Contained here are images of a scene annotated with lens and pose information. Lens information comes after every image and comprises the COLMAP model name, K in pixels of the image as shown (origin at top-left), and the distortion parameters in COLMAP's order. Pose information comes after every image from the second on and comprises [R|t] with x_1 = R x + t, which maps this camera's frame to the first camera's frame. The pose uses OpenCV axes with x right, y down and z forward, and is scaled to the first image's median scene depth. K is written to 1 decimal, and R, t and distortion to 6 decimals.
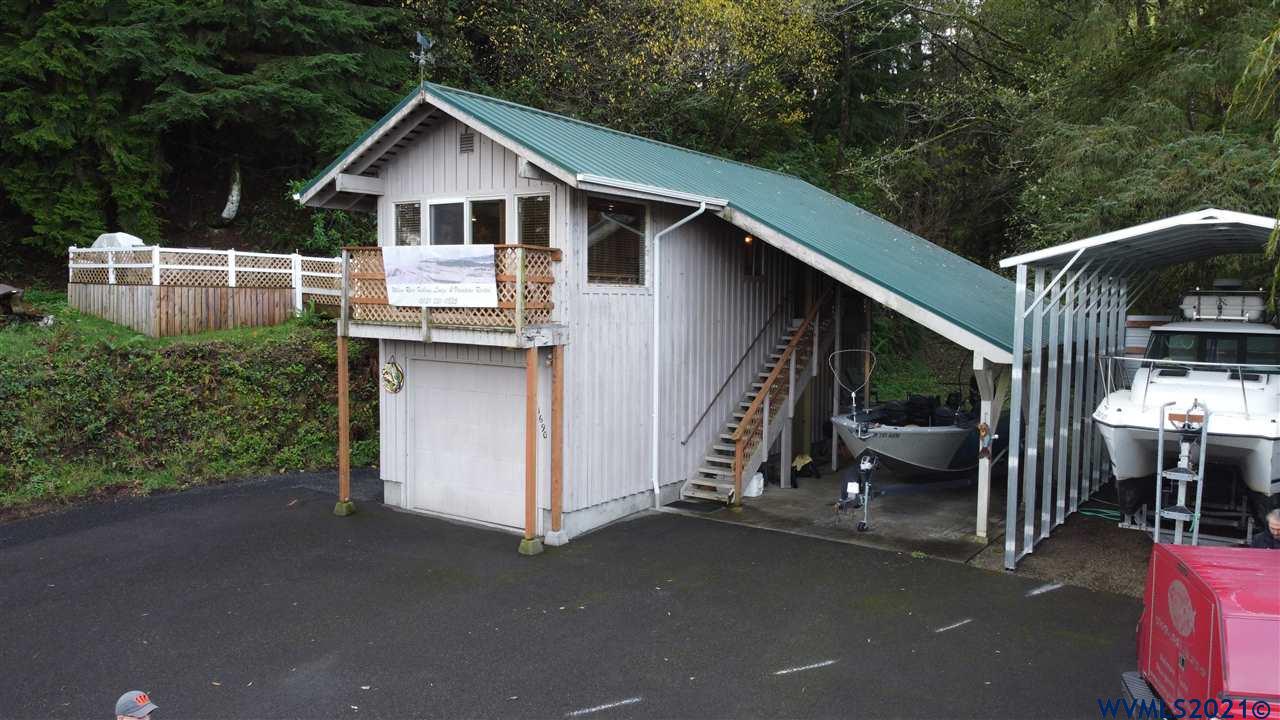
lens RADIAL K [[965.6, 0, 640.0], [0, 965.6, 360.0], [0, 0, 1]] dist [0.000031, -0.000765]
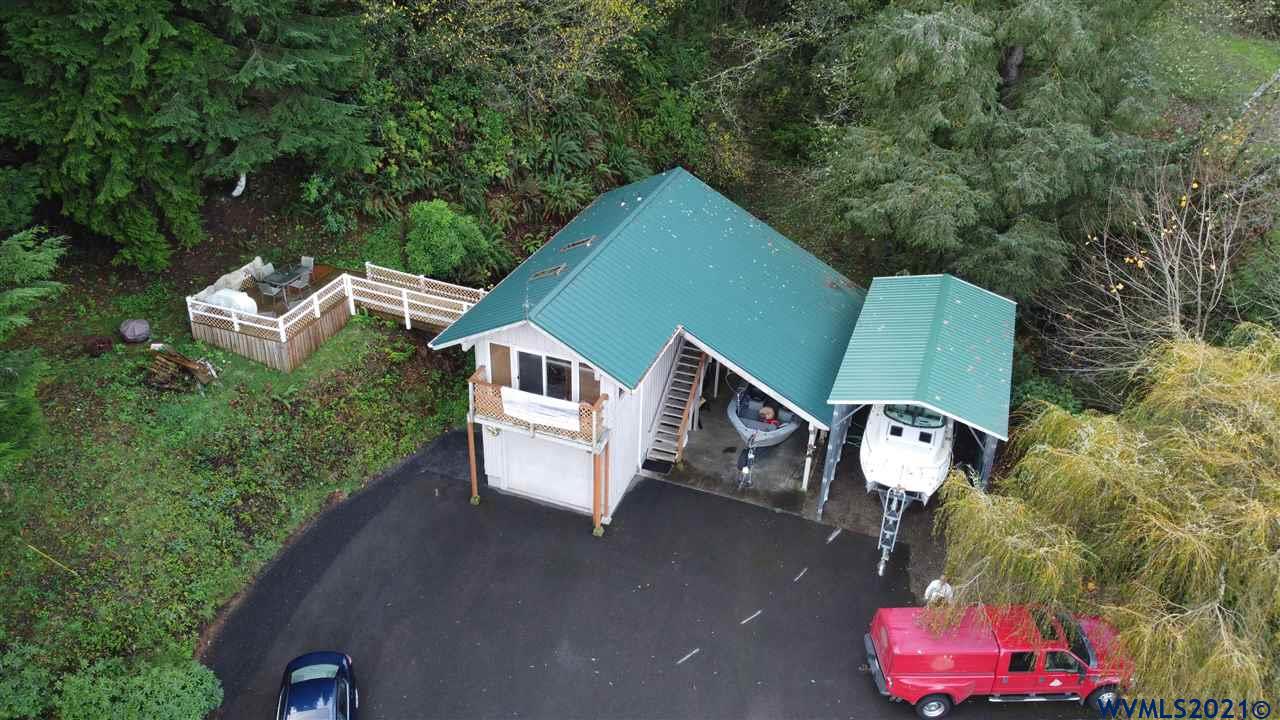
lens RADIAL K [[965.6, 0, 640.0], [0, 965.6, 360.0], [0, 0, 1]] dist [0.000031, -0.000765]
pose [[0.968510, -0.108792, 0.223949, -0.369595], [-0.003028, 0.894269, 0.447520, -0.862003], [-0.248958, -0.434106, 0.865778, -0.516741]]
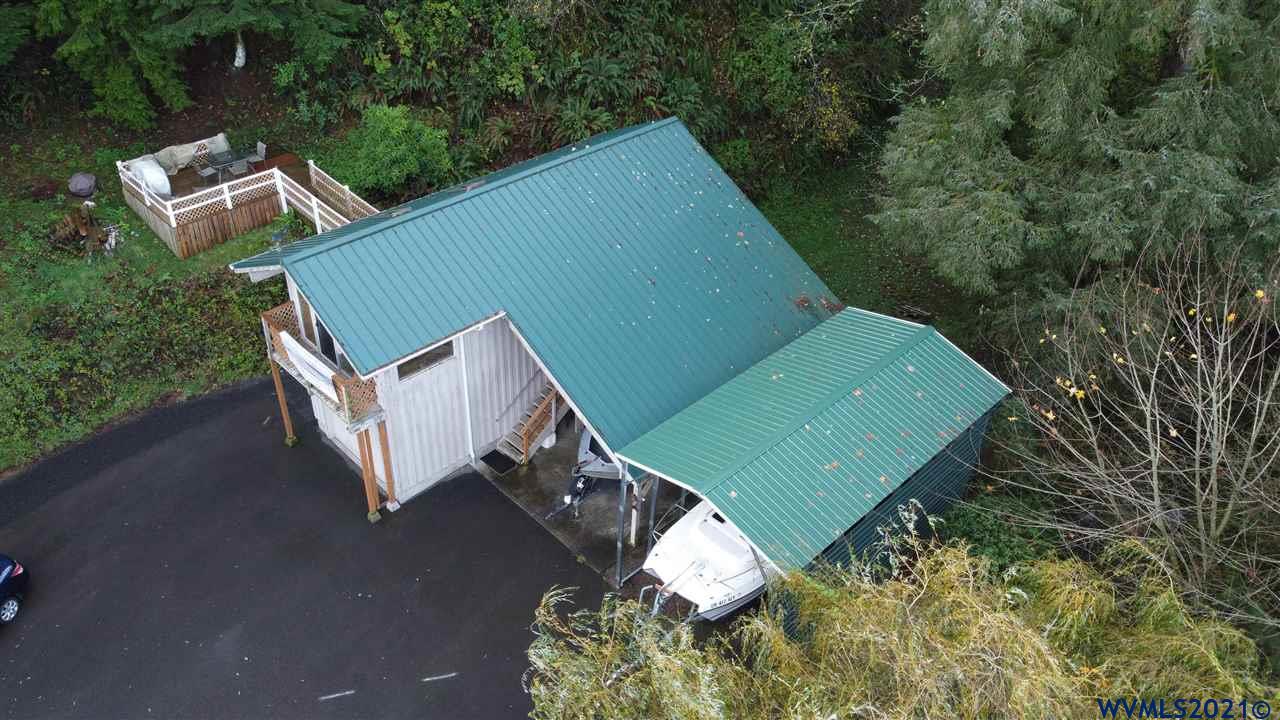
lens RADIAL K [[965.6, 0, 640.0], [0, 965.6, 360.0], [0, 0, 1]] dist [0.000031, -0.000765]
pose [[0.982301, 0.136121, -0.128672, 0.465441], [-0.045735, 0.840452, 0.539953, -0.860306], [0.181642, -0.524511, 0.831802, -0.201386]]
